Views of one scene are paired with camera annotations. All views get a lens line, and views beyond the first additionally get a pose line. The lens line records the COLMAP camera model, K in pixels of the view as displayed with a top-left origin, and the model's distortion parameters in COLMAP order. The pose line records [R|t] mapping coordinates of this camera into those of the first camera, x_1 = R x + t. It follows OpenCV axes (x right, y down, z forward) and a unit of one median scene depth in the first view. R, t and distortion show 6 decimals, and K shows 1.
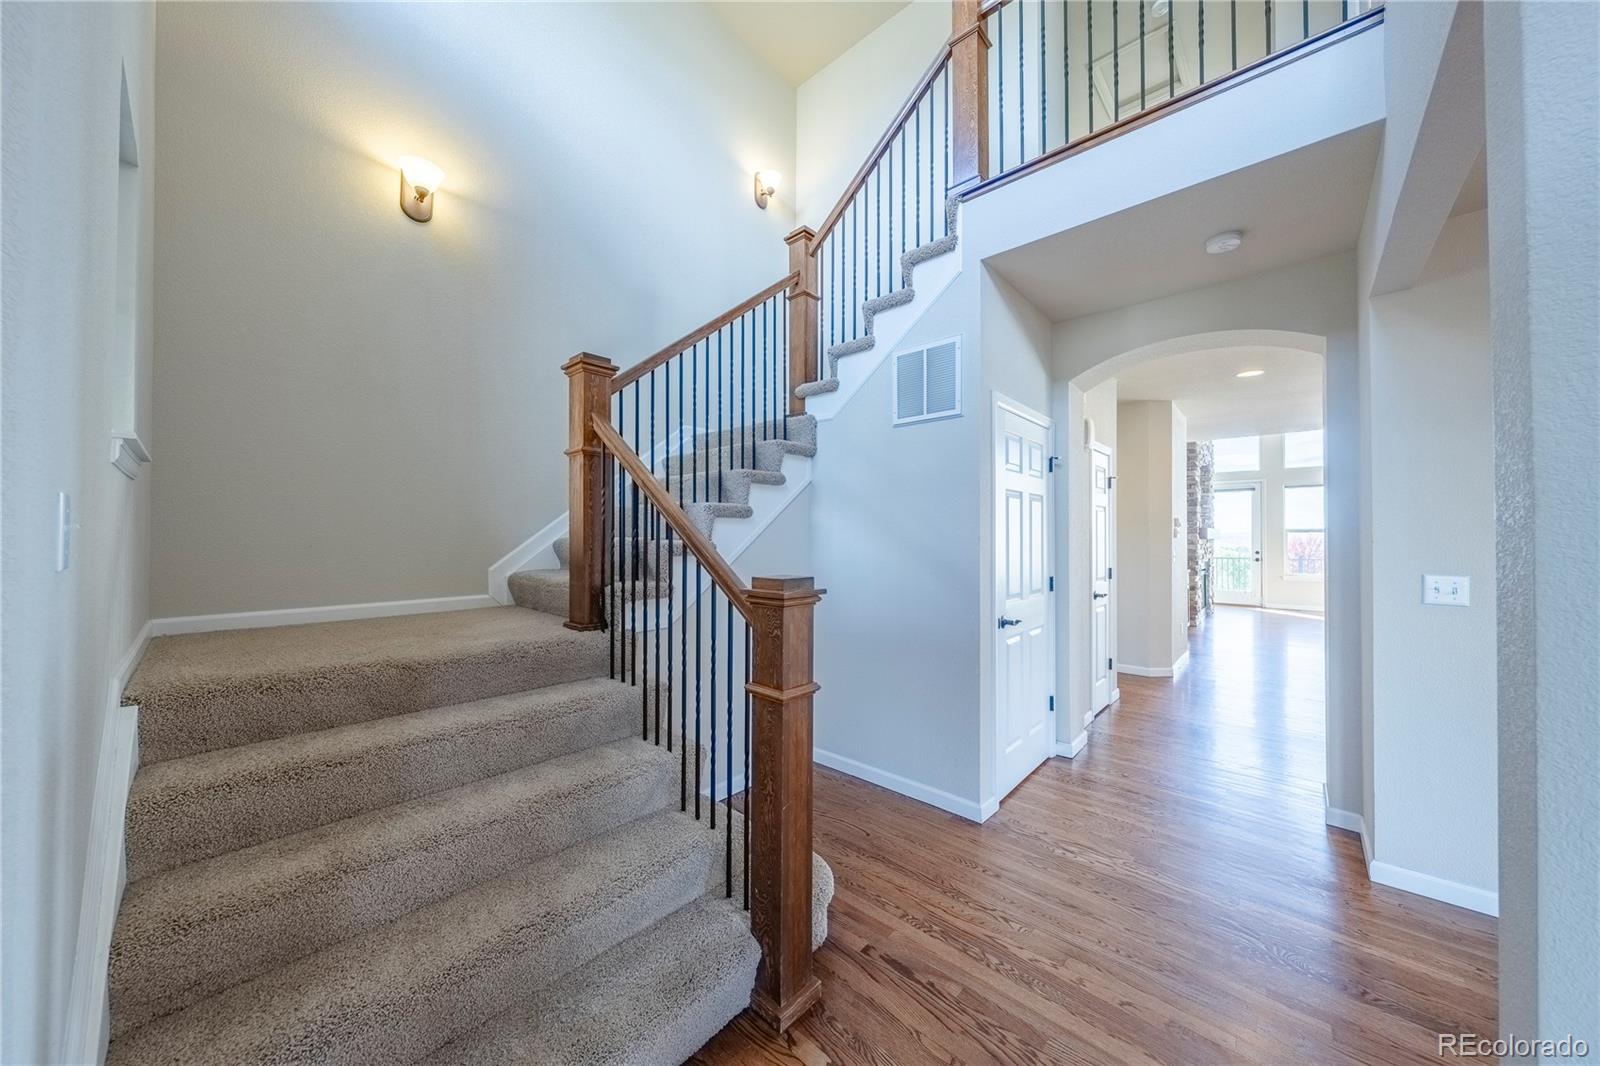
lens RADIAL K [[543.4, 0, 805.8], [0, 543.4, 529.0], [0, 0, 1]] dist [-0.003287, 0.000041]
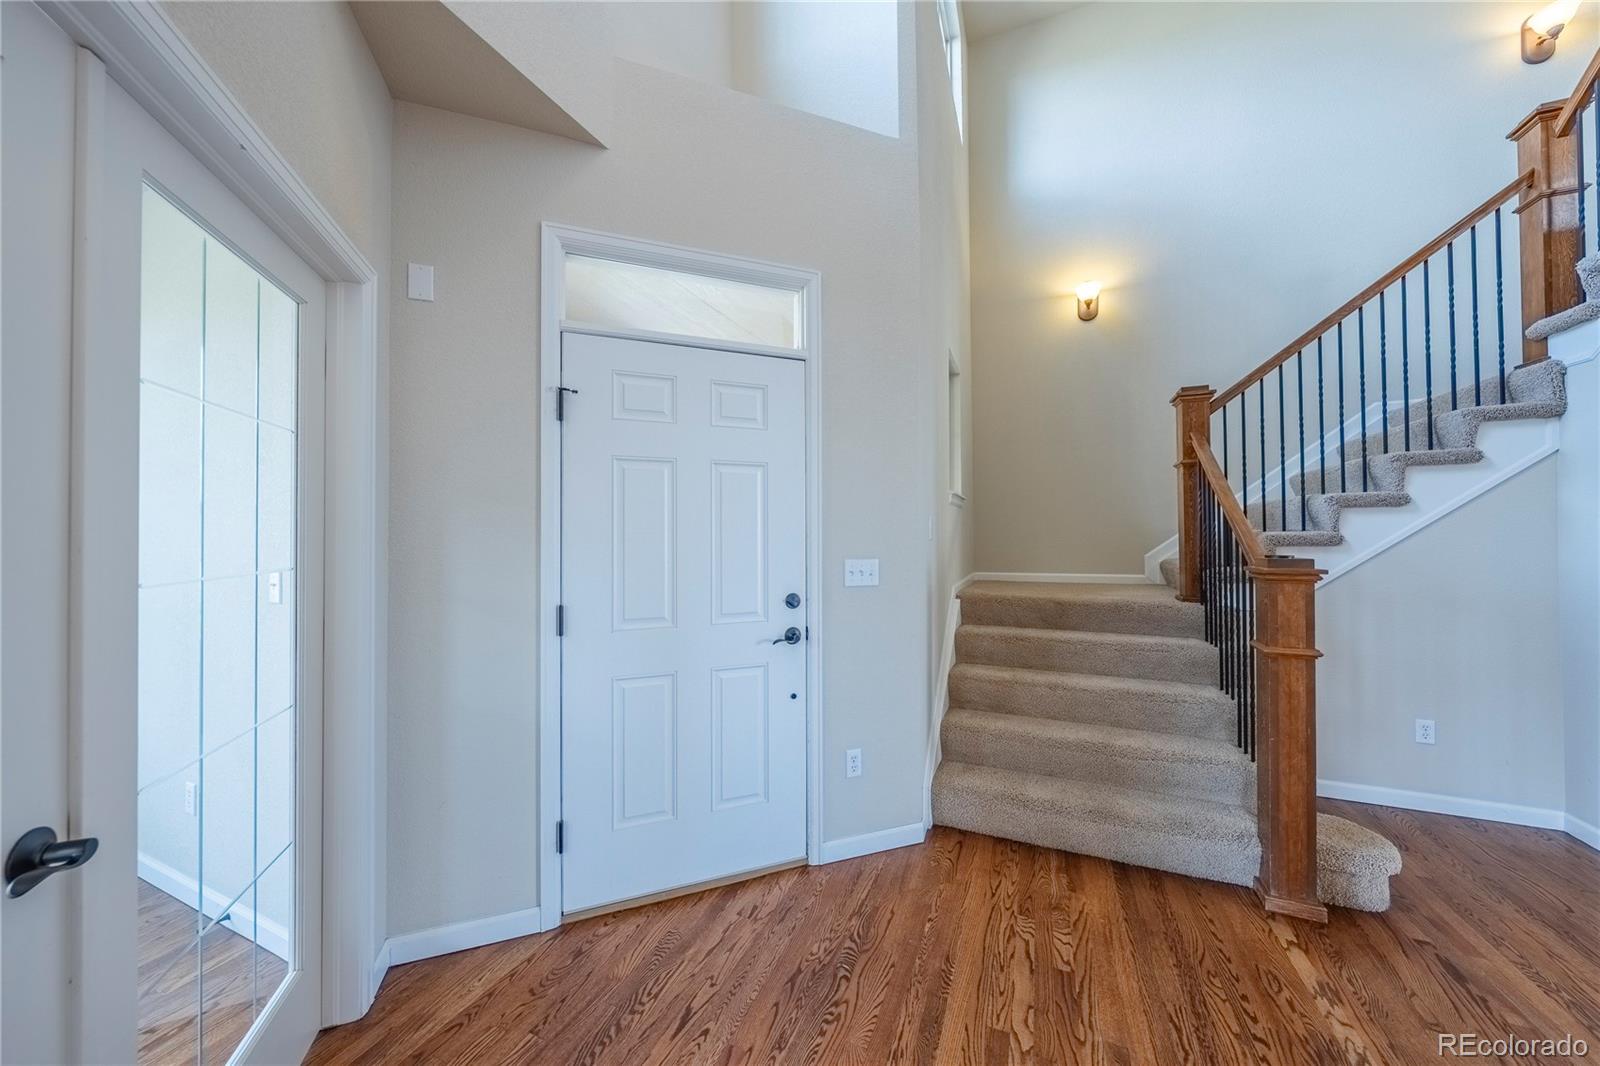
lens RADIAL K [[543.4, 0, 803.7], [0, 543.4, 532.4], [0, 0, 1]] dist [-0.003287, 0.000041]
pose [[0.322090, -0.012514, -0.946626, 0.514484], [0.018873, 0.999799, -0.006795, 0.012444], [0.946521, -0.015677, 0.322262, -0.275346]]
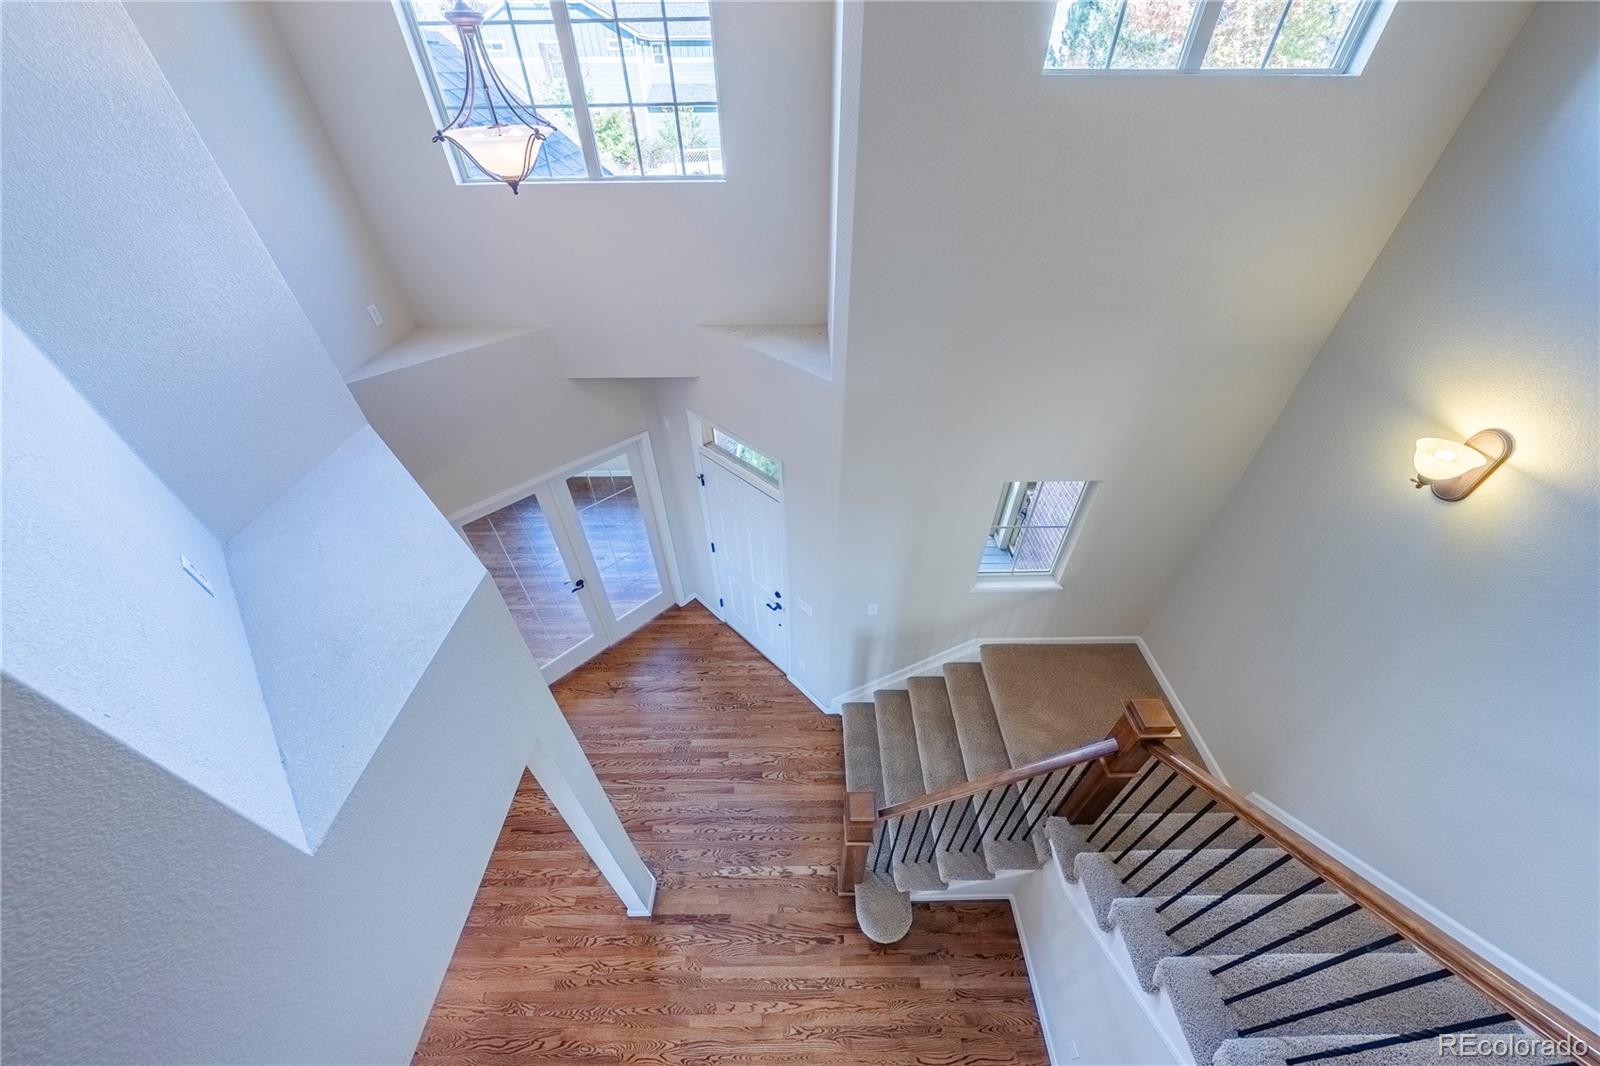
lens RADIAL K [[543.4, 0, 804.6], [0, 543.4, 529.2], [0, 0, 1]] dist [-0.003287, 0.000041]
pose [[-0.737727, 0.441894, -0.510380, 0.420802], [0.012375, 0.764733, 0.644229, -1.228510], [0.674986, 0.468949, -0.569632, 0.997818]]
